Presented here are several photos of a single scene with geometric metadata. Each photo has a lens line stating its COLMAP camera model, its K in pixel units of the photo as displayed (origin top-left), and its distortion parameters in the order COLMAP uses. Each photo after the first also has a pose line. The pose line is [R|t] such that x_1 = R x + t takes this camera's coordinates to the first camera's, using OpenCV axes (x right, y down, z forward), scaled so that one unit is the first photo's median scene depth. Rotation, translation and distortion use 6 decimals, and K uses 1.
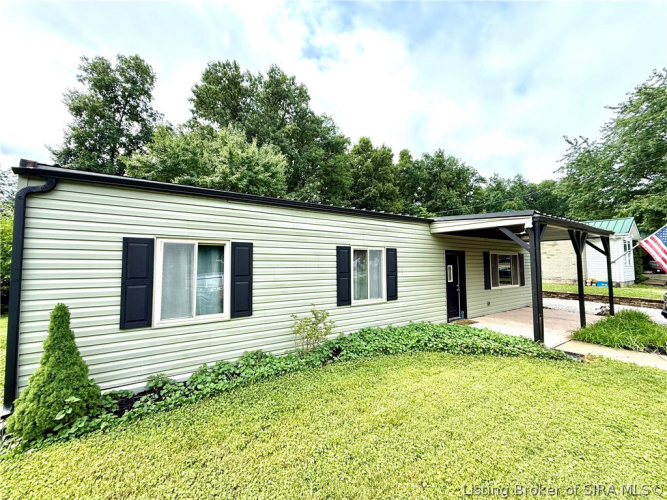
lens RADIAL K [[265.9, 0, 332.6], [0, 265.9, 250.8], [0, 0, 1]] dist [-0.001131, 0.000981]
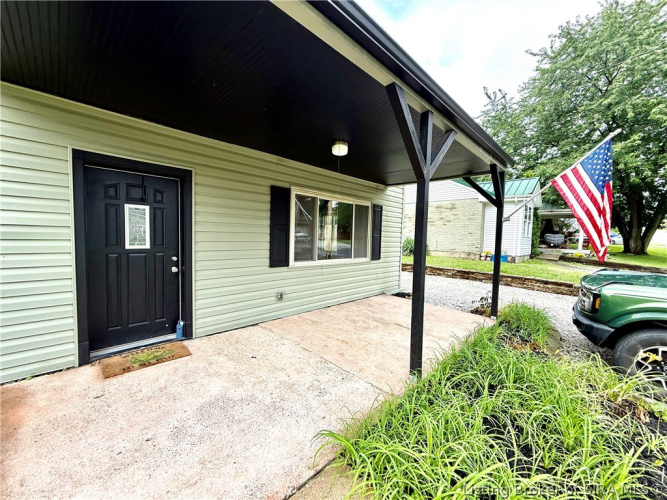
lens RADIAL K [[265.9, 0, 334.4], [0, 265.9, 252.9], [0, 0, 1]] dist [-0.001131, 0.000981]
pose [[0.976389, 0.018352, 0.215240, 0.326703], [-0.044029, 0.992376, 0.115116, 0.034486], [-0.211486, -0.121875, 0.969753, 0.295698]]
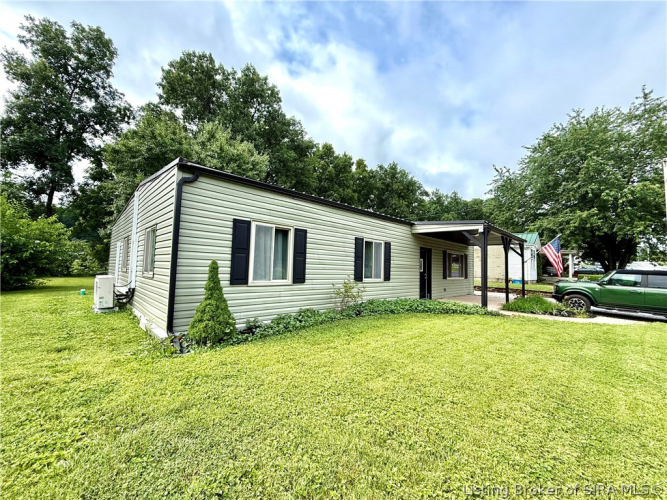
lens RADIAL K [[265.9, 0, 333.3], [0, 265.9, 252.5], [0, 0, 1]] dist [-0.001131, 0.000981]
pose [[0.979851, 0.044322, 0.194748, -0.125410], [-0.043952, 0.999014, -0.006220, 0.025921], [-0.194832, -0.002465, 0.980834, -0.105289]]
